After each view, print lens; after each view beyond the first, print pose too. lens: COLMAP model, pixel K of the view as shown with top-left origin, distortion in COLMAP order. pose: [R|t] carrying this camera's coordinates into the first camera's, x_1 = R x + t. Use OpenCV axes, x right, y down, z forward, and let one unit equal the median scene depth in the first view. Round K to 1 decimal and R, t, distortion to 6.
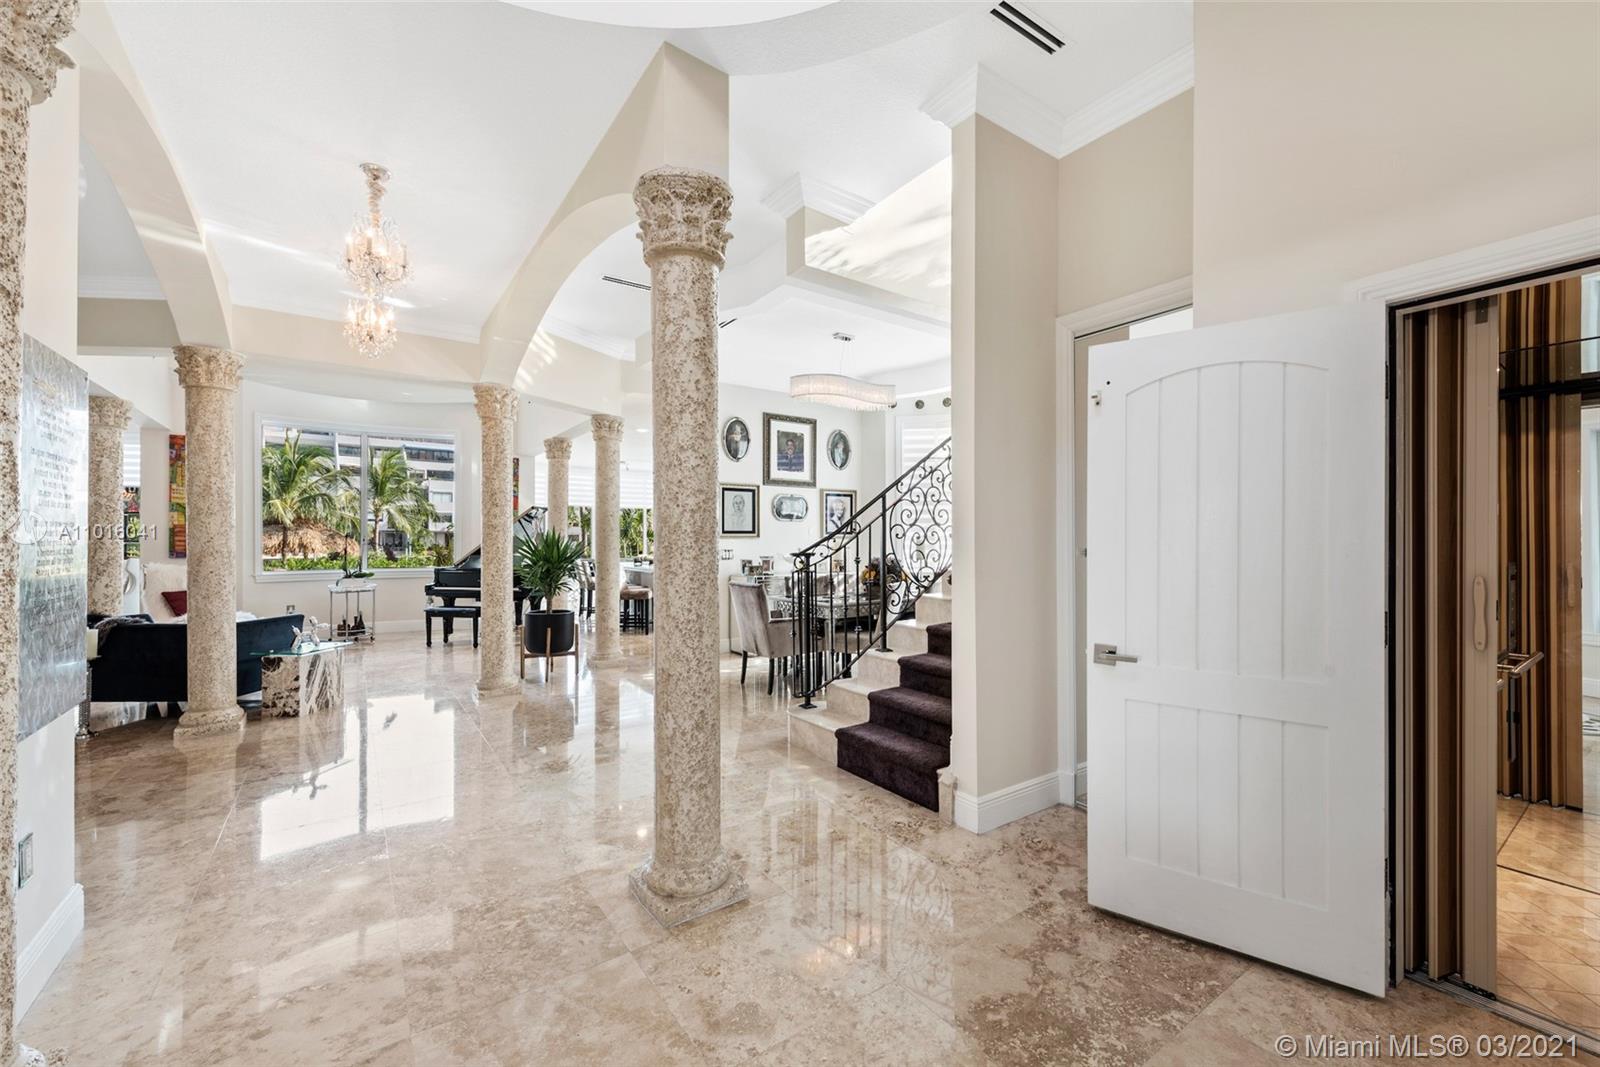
lens RADIAL K [[666.4, 0, 825.8], [0, 666.4, 545.2], [0, 0, 1]] dist [0.010506, -0.000253]
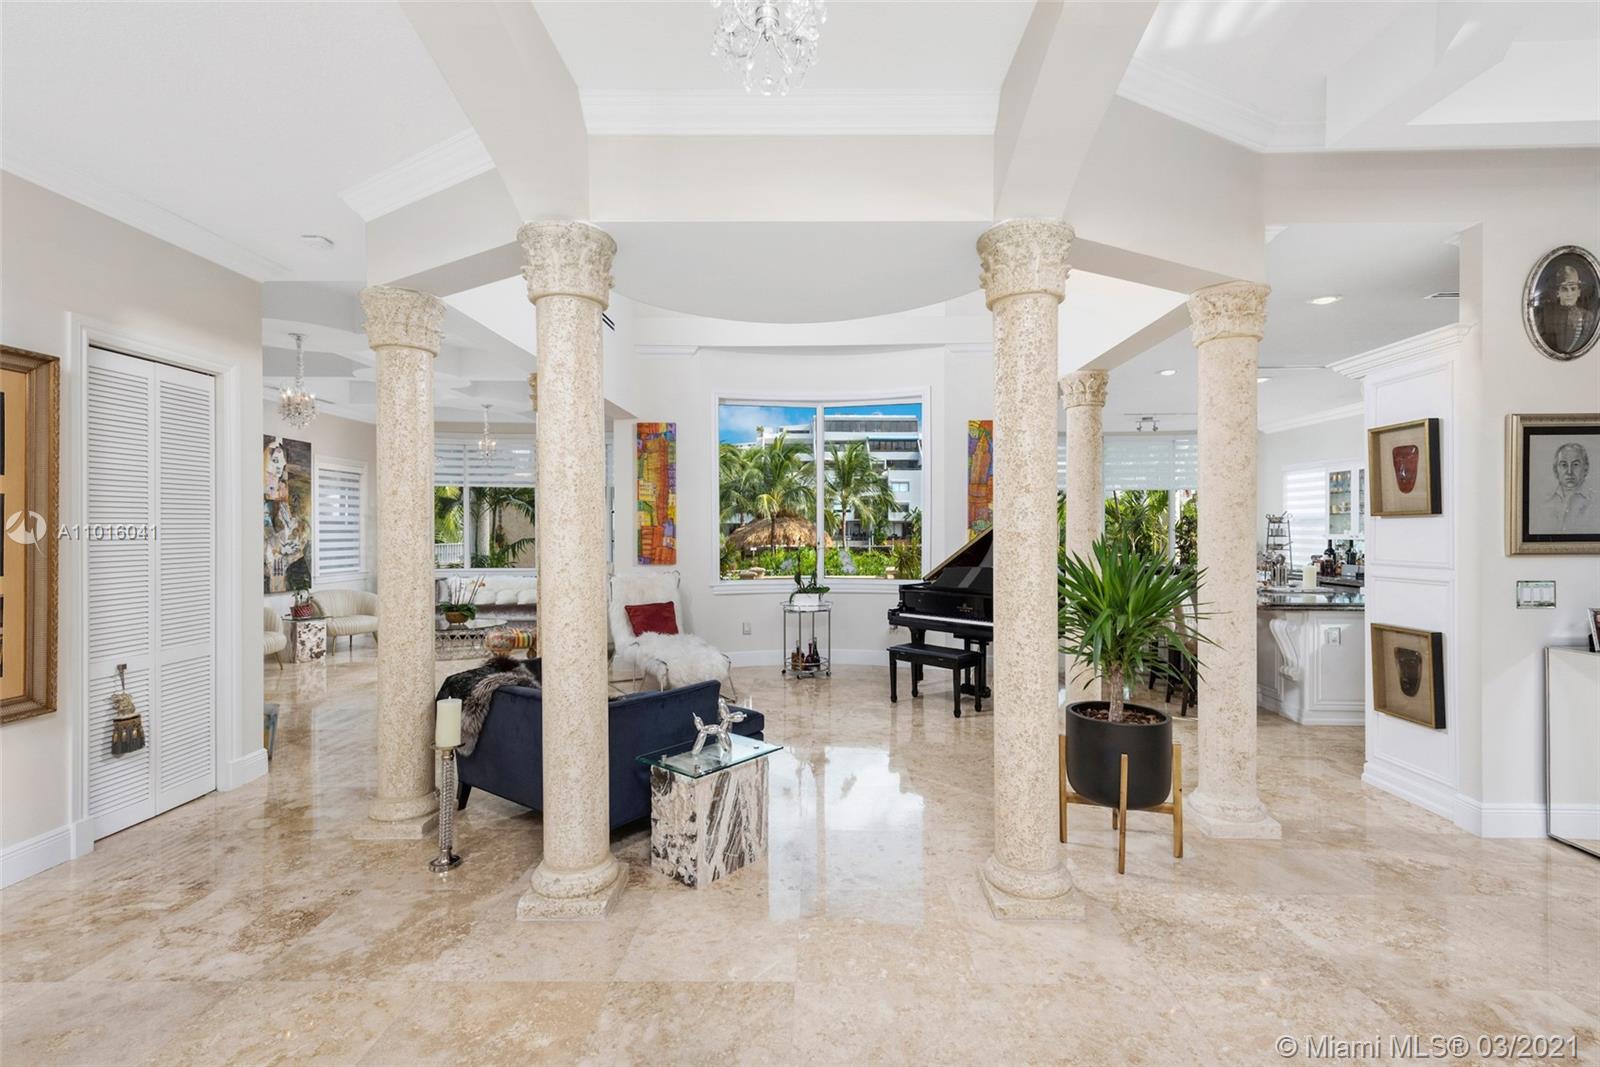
lens RADIAL K [[720.3, 0, 834.5], [0, 720.3, 528.5], [0, 0, 1]] dist [-0.006180, -0.000525]
pose [[0.819870, -0.004897, -0.572528, -0.211679], [0.002304, 0.999984, -0.005255, -0.020725], [0.572545, 0.002989, 0.819868, 0.347342]]
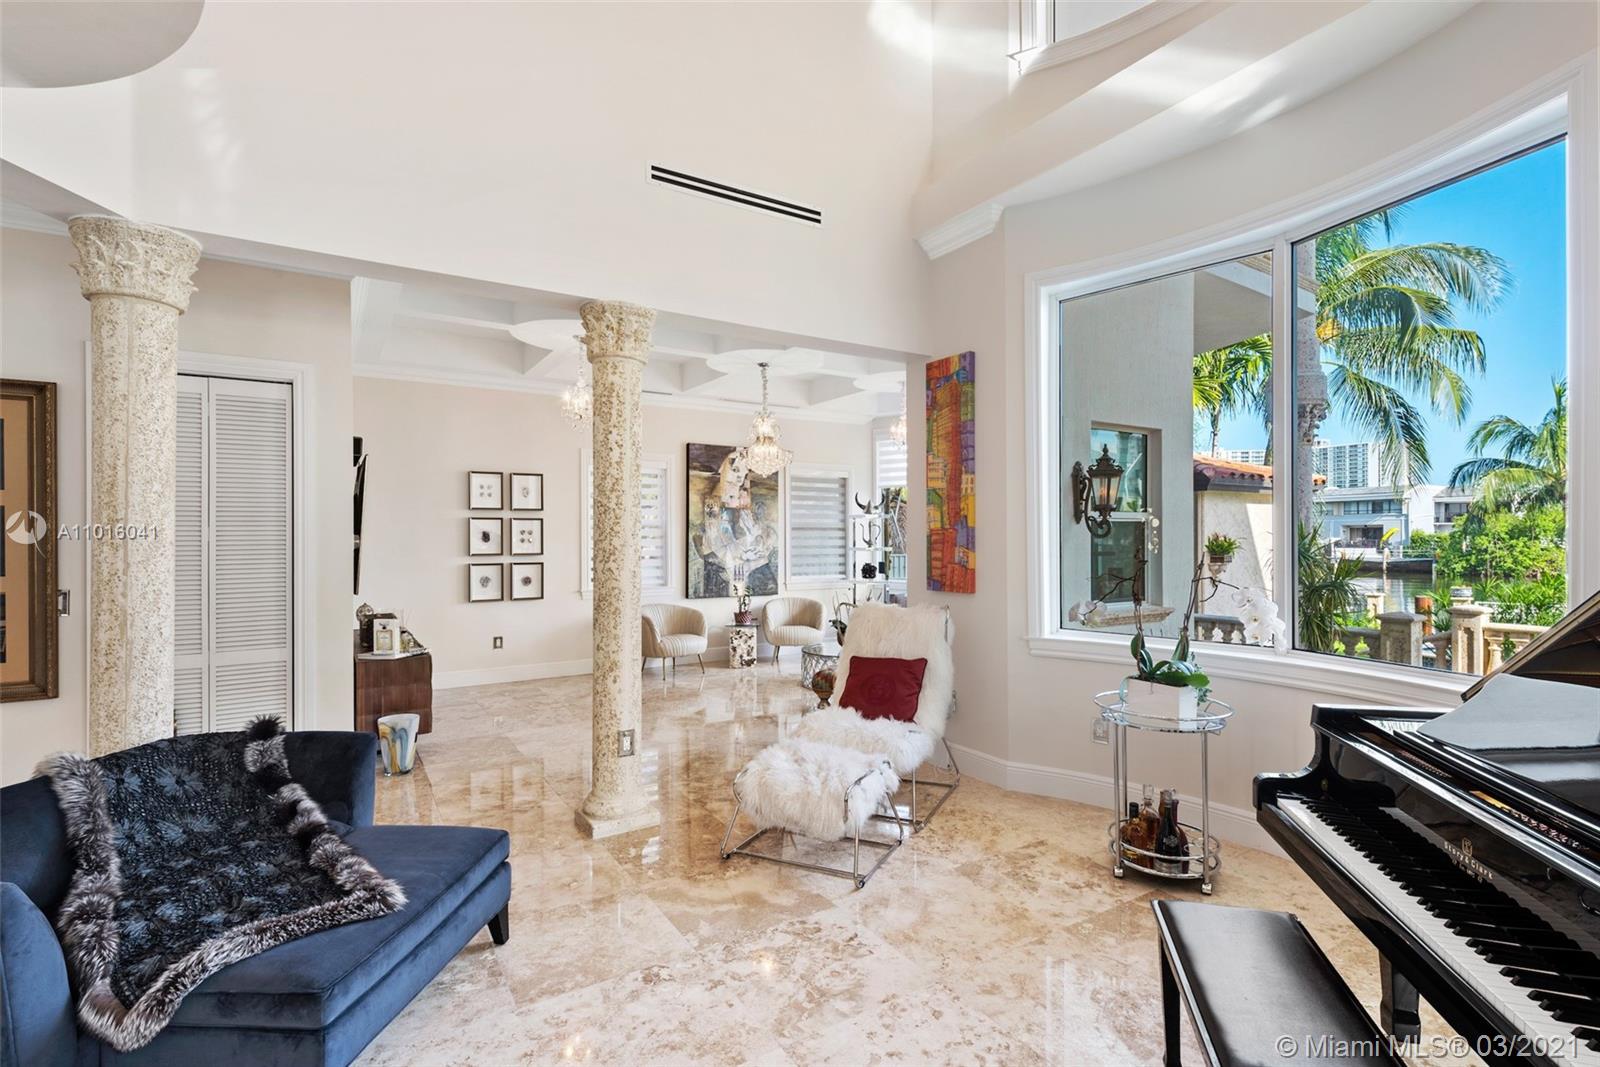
lens RADIAL K [[755.7, 0, 804.5], [0, 755.7, 540.9], [0, 0, 1]] dist [0.001922, 0.000243]
pose [[-0.048295, 0.001296, -0.998832, -0.308152], [0.000566, 0.999999, 0.001270, -0.020862], [0.998833, -0.000504, -0.048296, 0.759975]]
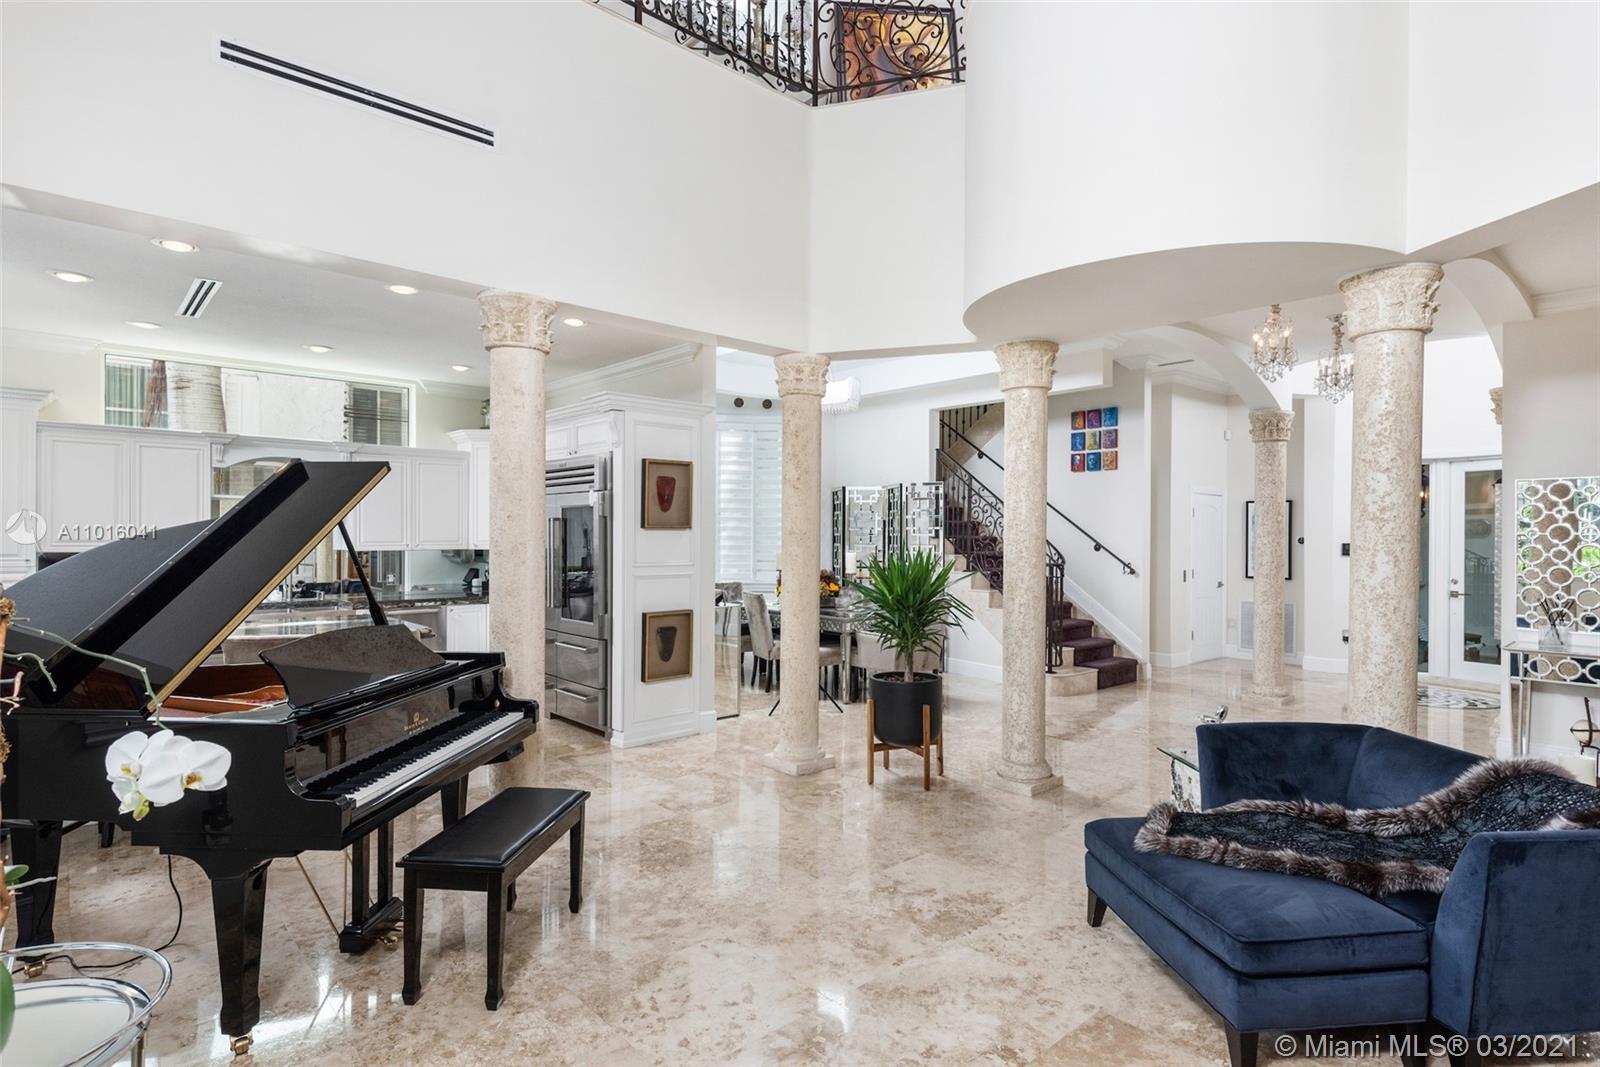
lens RADIAL K [[835.3, 0, 804.6], [0, 835.3, 535.6], [0, 0, 1]] dist [0.010414, -0.001214]
pose [[-0.107277, -0.003267, 0.994224, -0.780879], [-0.002164, 0.999993, 0.003052, -0.025063], [-0.994227, -0.001824, -0.107283, 0.787232]]
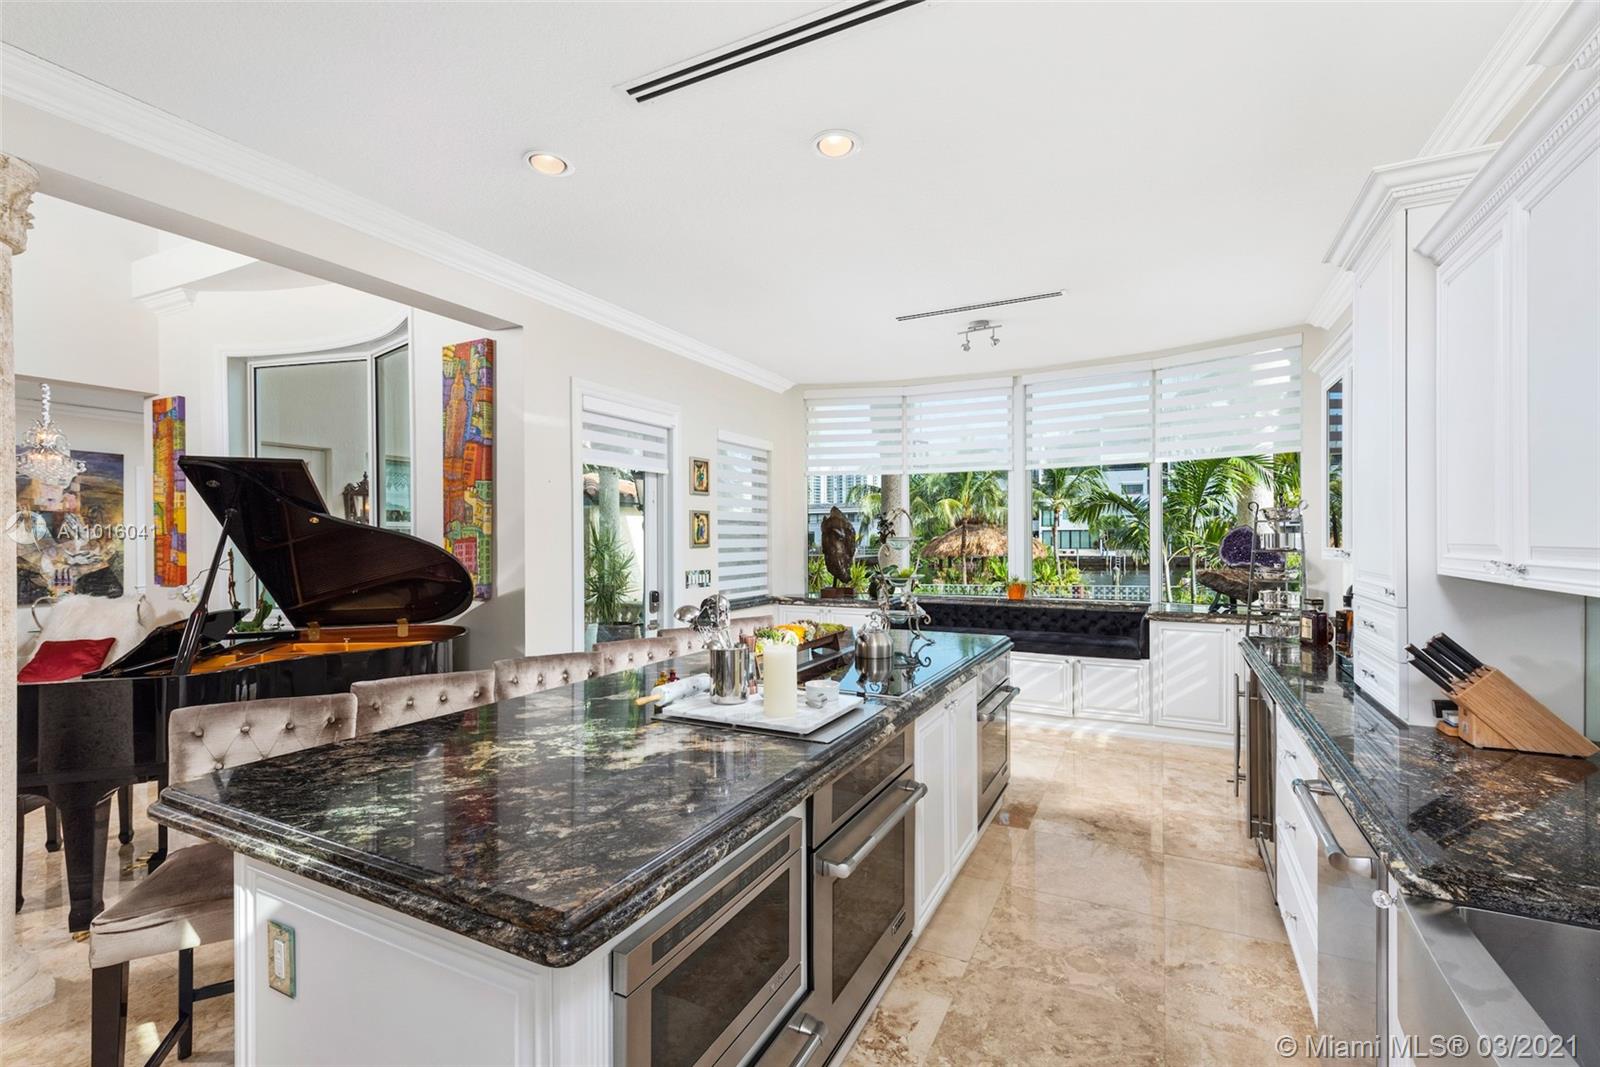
lens RADIAL K [[720.3, 0, 851.2], [0, 720.3, 540.3], [0, 0, 1]] dist [-0.006180, -0.000525]
pose [[0.498652, -0.003644, -0.866795, -0.035022], [0.003903, 0.999990, -0.001958, -0.020233], [0.866794, -0.002406, 0.498661, 1.009286]]
